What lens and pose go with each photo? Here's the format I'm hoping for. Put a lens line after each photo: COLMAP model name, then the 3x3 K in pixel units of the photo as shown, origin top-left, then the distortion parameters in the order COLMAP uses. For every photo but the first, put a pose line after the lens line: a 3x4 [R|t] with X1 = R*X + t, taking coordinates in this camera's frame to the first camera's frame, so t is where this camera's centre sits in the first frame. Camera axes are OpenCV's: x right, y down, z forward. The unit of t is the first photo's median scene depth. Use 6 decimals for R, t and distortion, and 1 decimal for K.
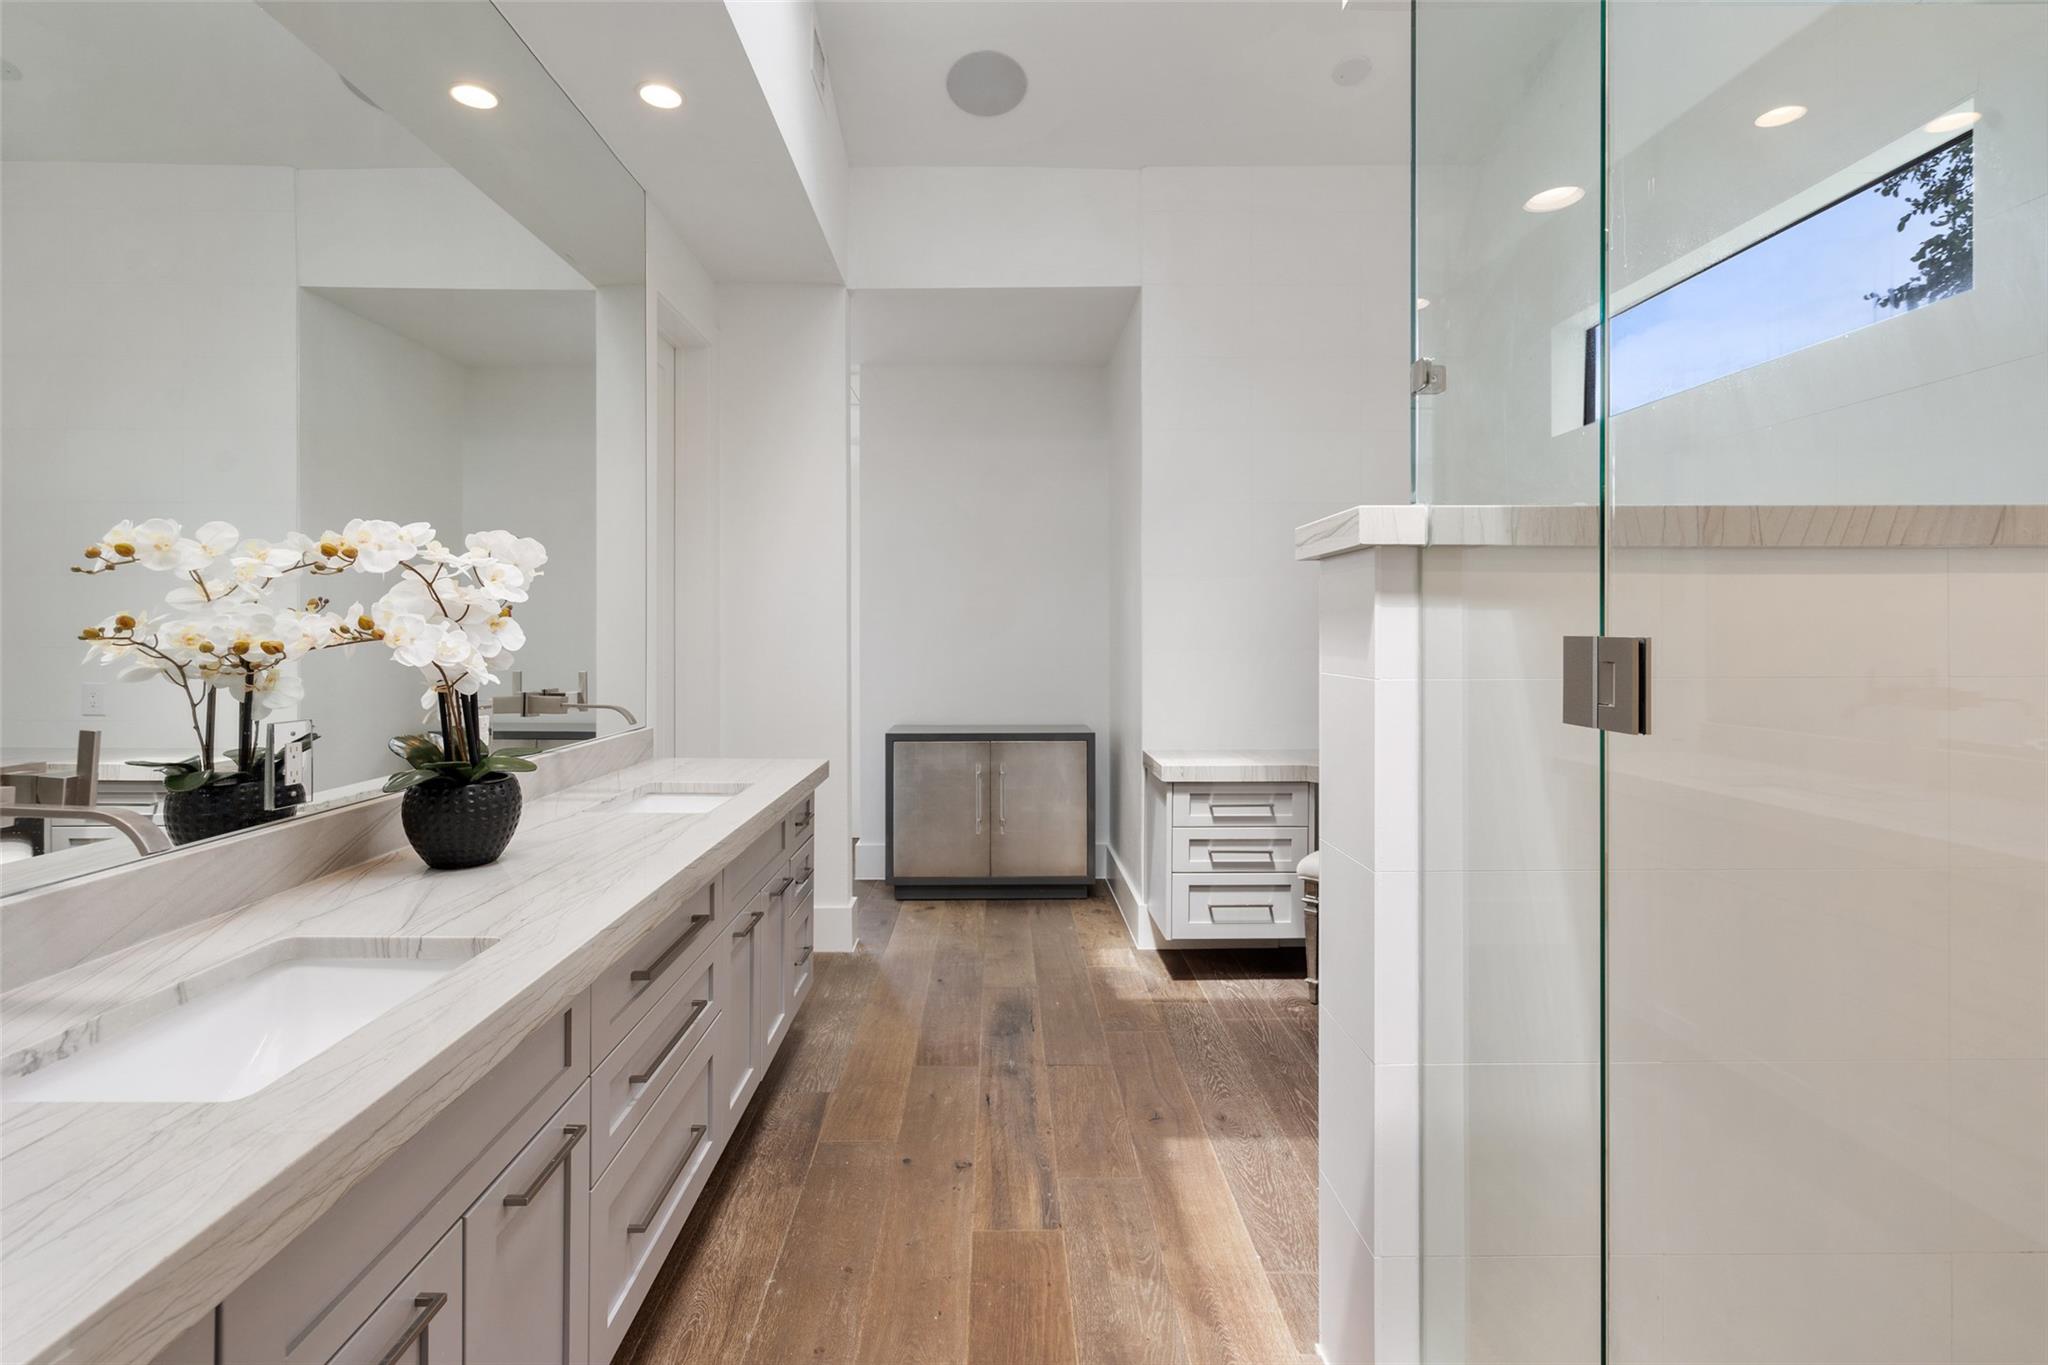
lens RADIAL K [[949.3, 0, 1019.8], [0, 949.3, 645.2], [0, 0, 1]] dist [-0.002637, 0.001140]
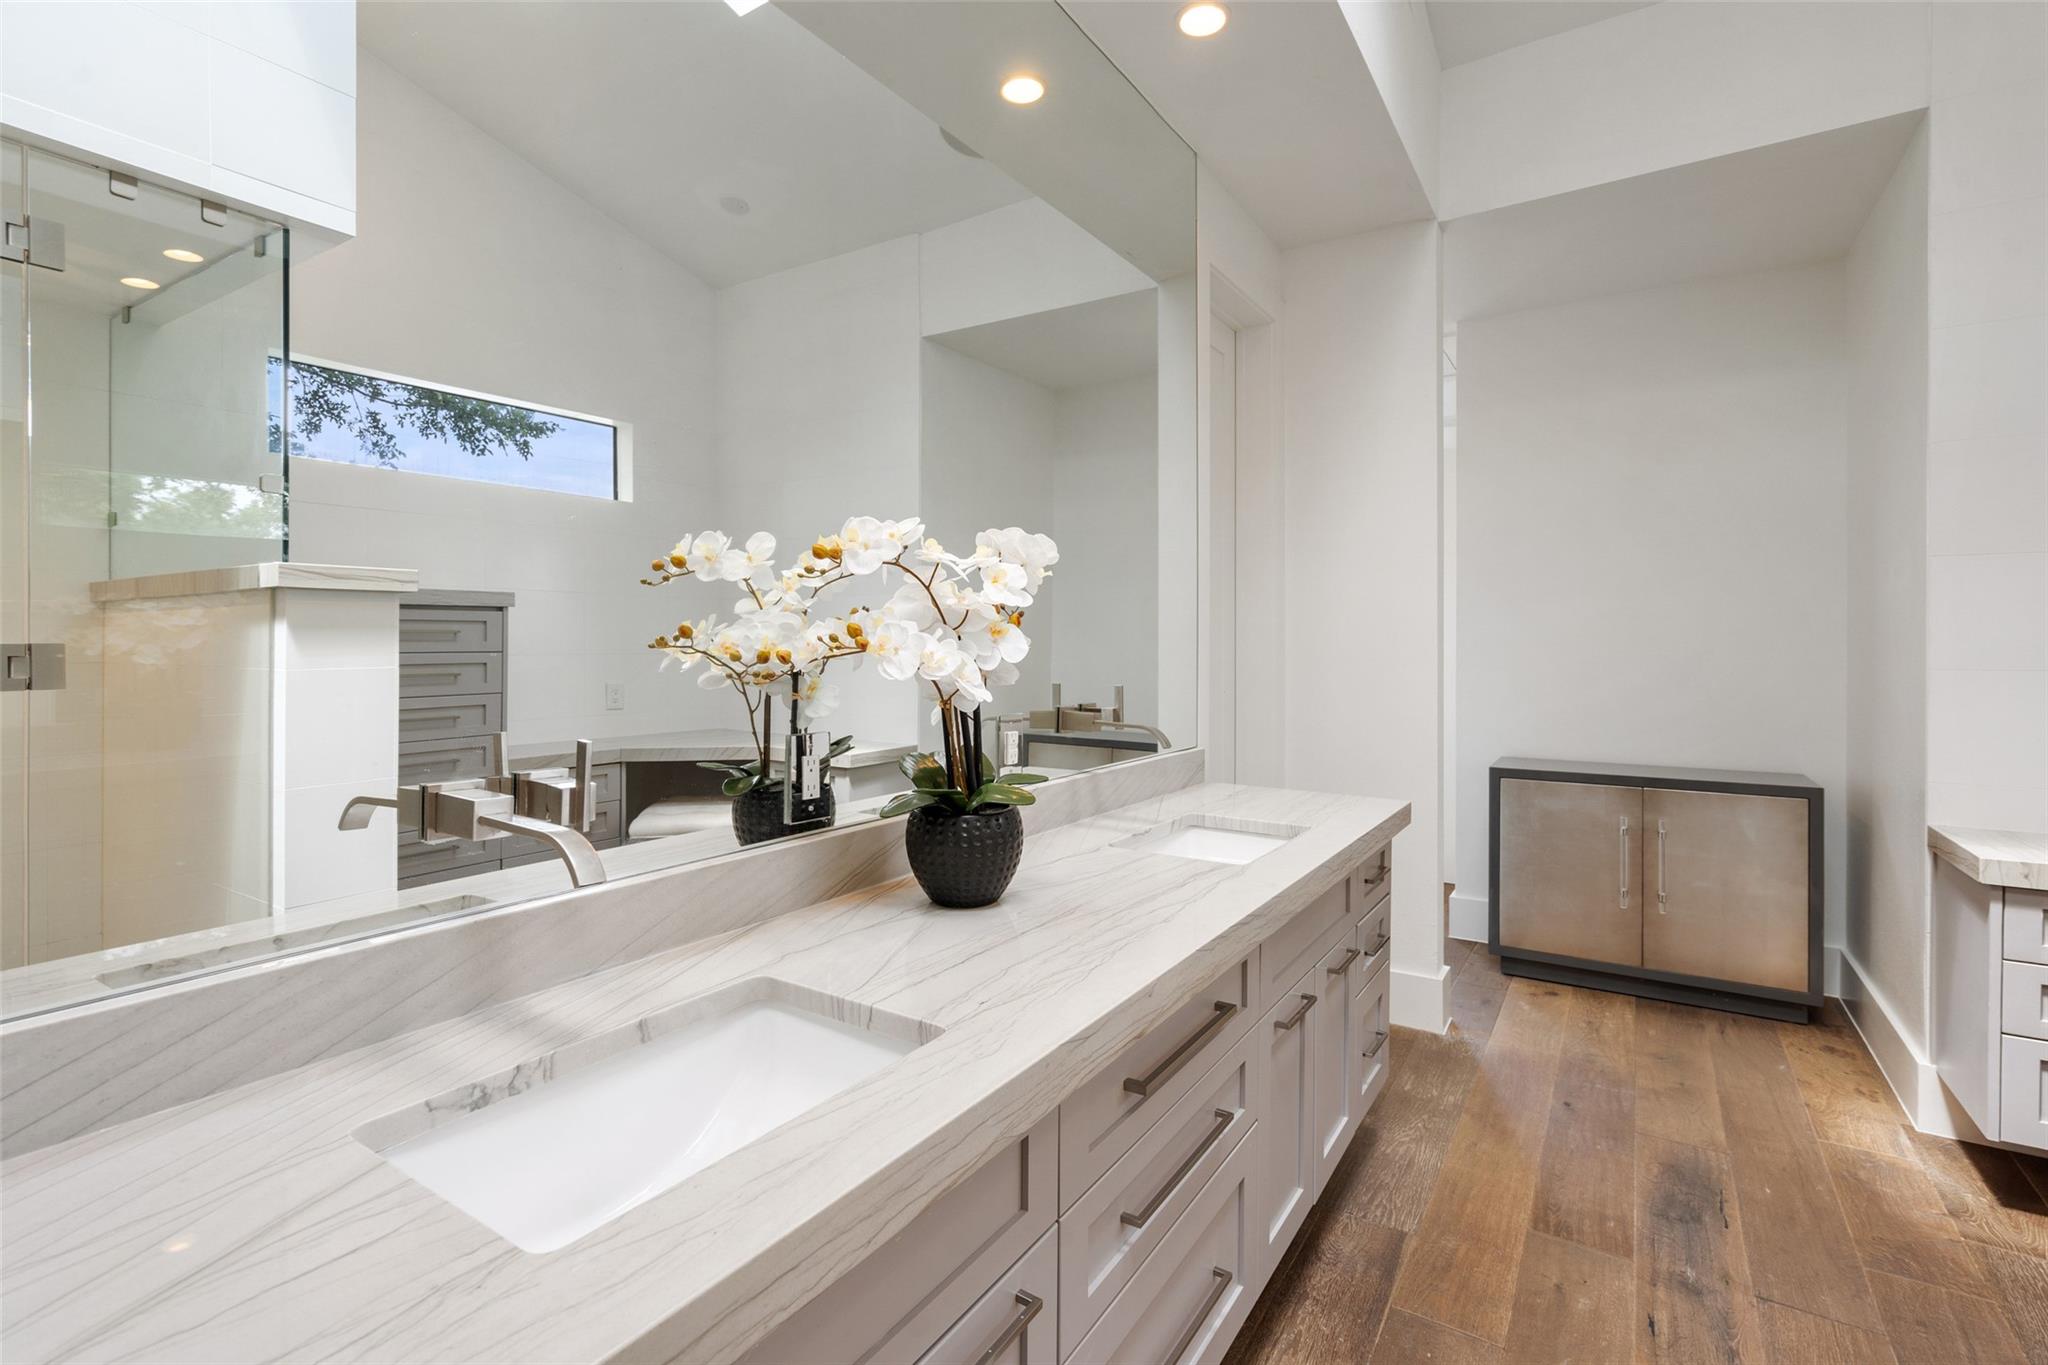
lens RADIAL K [[949.3, 0, 1019.8], [0, 949.3, 645.2], [0, 0, 1]] dist [-0.002637, 0.001140]
pose [[0.824562, 0.001865, -0.565769, -0.024502], [-0.008595, 0.999920, -0.009230, -0.001429], [0.565706, 0.012474, 0.824512, 0.180949]]
